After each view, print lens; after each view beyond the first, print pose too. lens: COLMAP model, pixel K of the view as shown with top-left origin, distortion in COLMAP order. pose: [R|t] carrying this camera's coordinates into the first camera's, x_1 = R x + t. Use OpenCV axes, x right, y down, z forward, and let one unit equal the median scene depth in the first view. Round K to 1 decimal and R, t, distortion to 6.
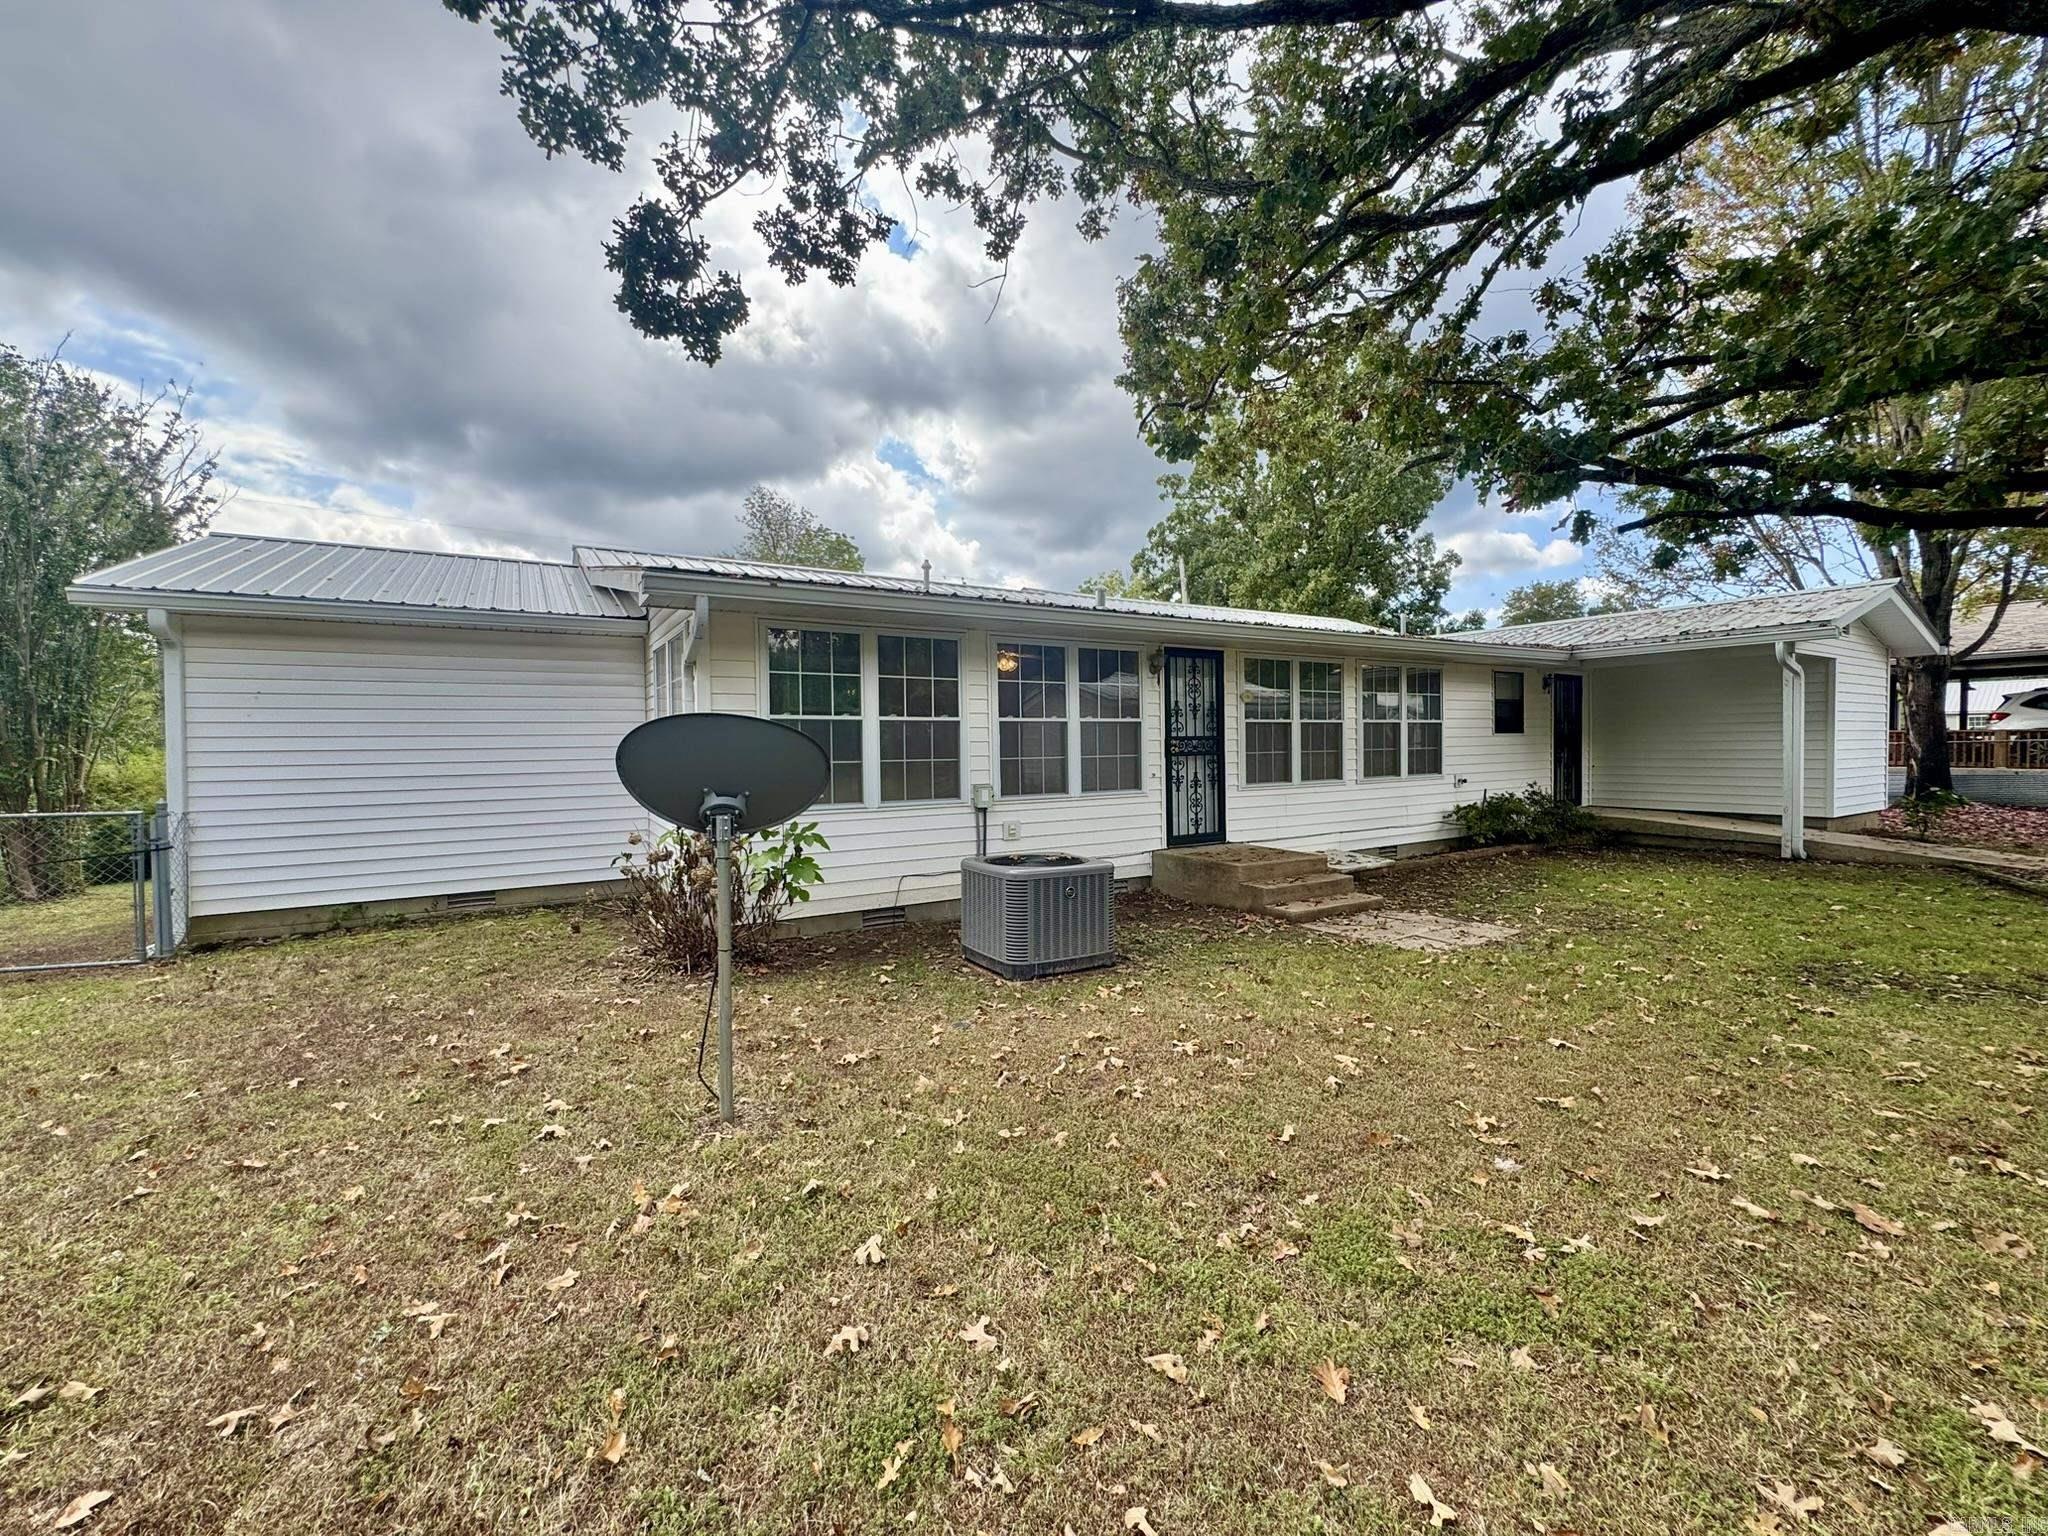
lens RADIAL K [[820.2, 0, 1024.0], [0, 820.2, 768.0], [0, 0, 1]] dist [-0.002490, -0.000121]
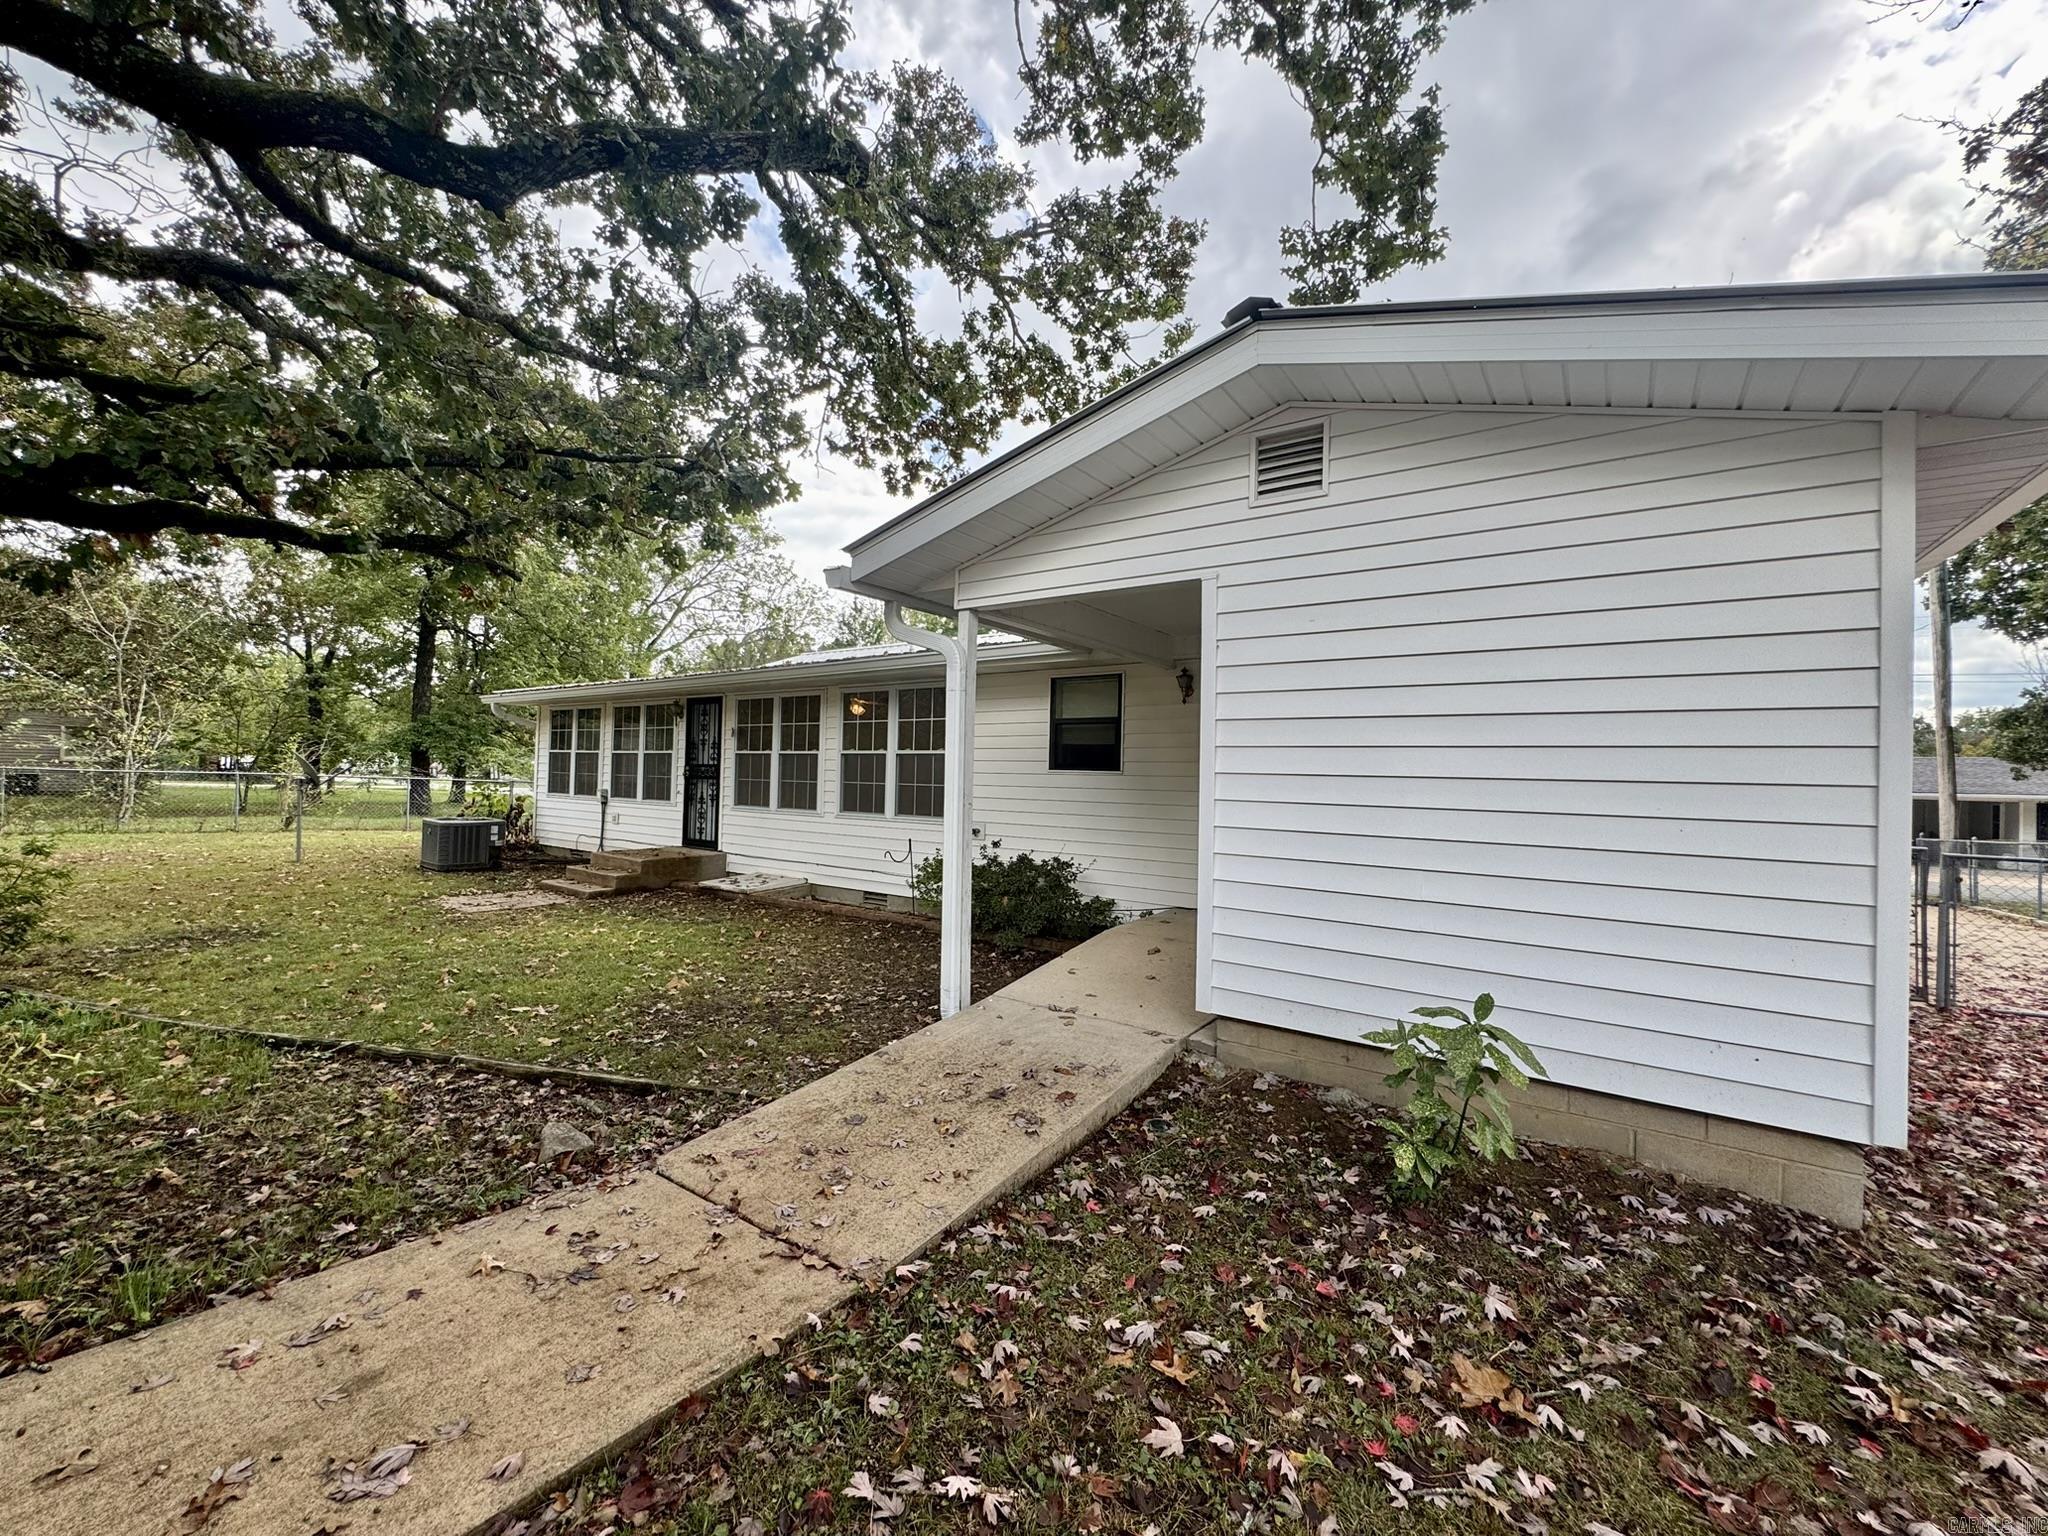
lens RADIAL K [[820.2, 0, 1024.0], [0, 820.2, 768.0], [0, 0, 1]] dist [-0.002490, -0.000121]
pose [[0.390513, 0.008151, -0.920561, 1.566480], [-0.058767, 0.998142, -0.016091, -0.040502], [0.918720, 0.060383, 0.390267, 0.937386]]
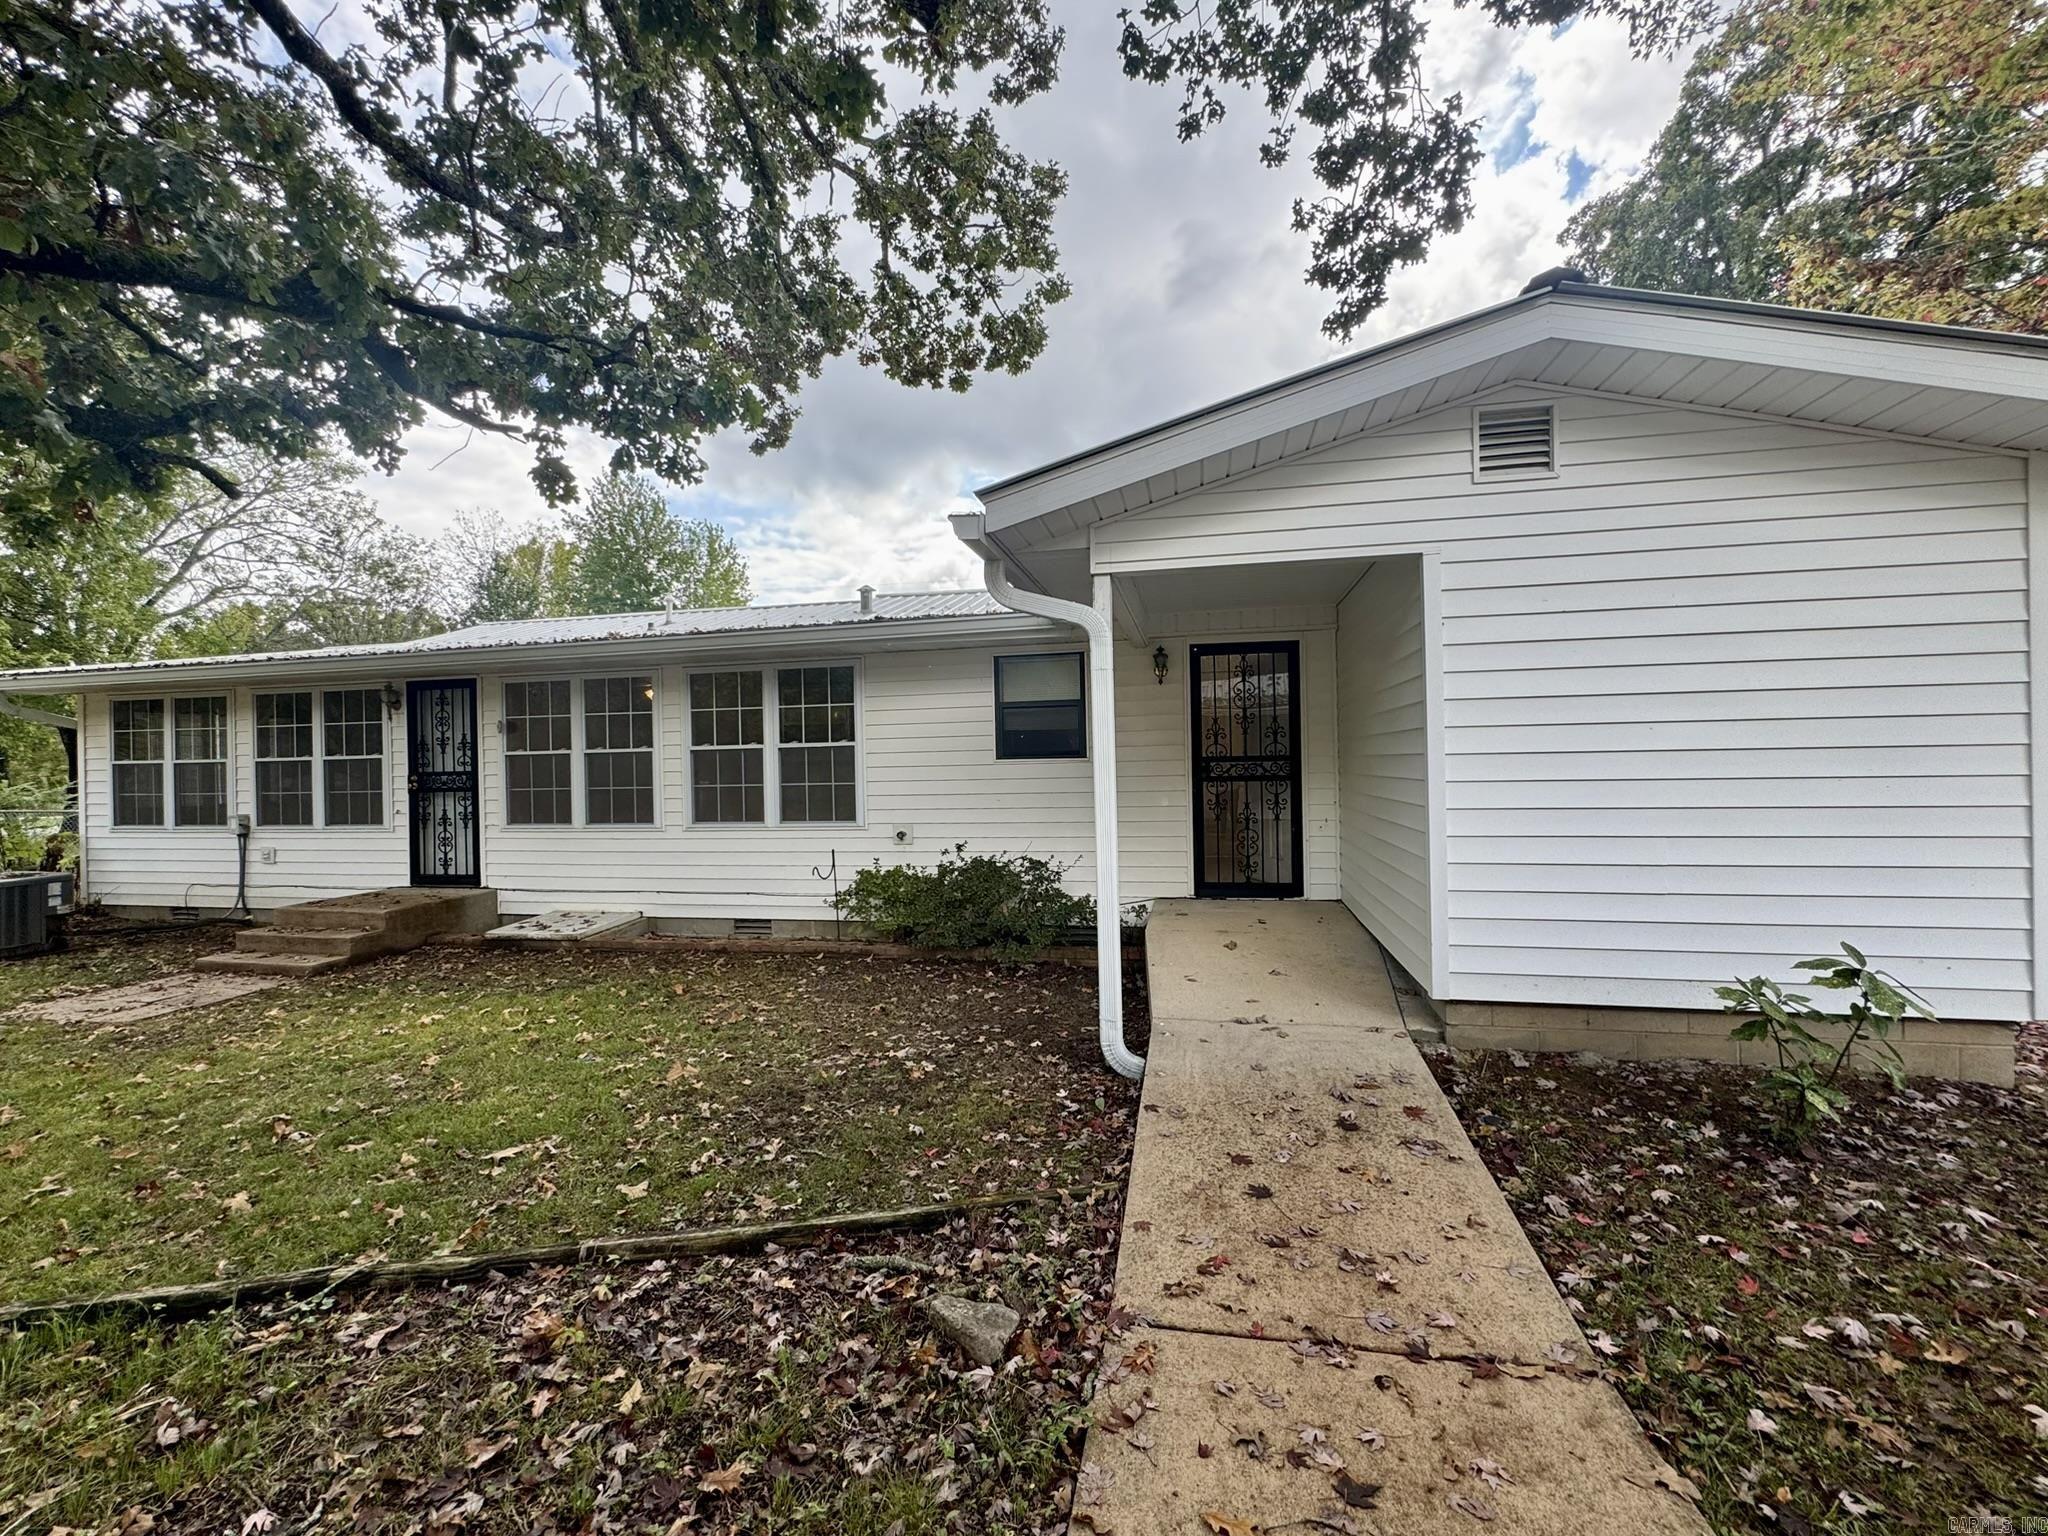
lens RADIAL K [[863.3, 0, 1024.0], [0, 863.3, 768.0], [0, 0, 1]] dist [-0.002449, -0.000444]
pose [[0.723140, -0.001885, -0.690699, 1.352397], [-0.010296, 0.999856, -0.013509, -0.035338], [0.690624, 0.016880, 0.723017, 0.723829]]
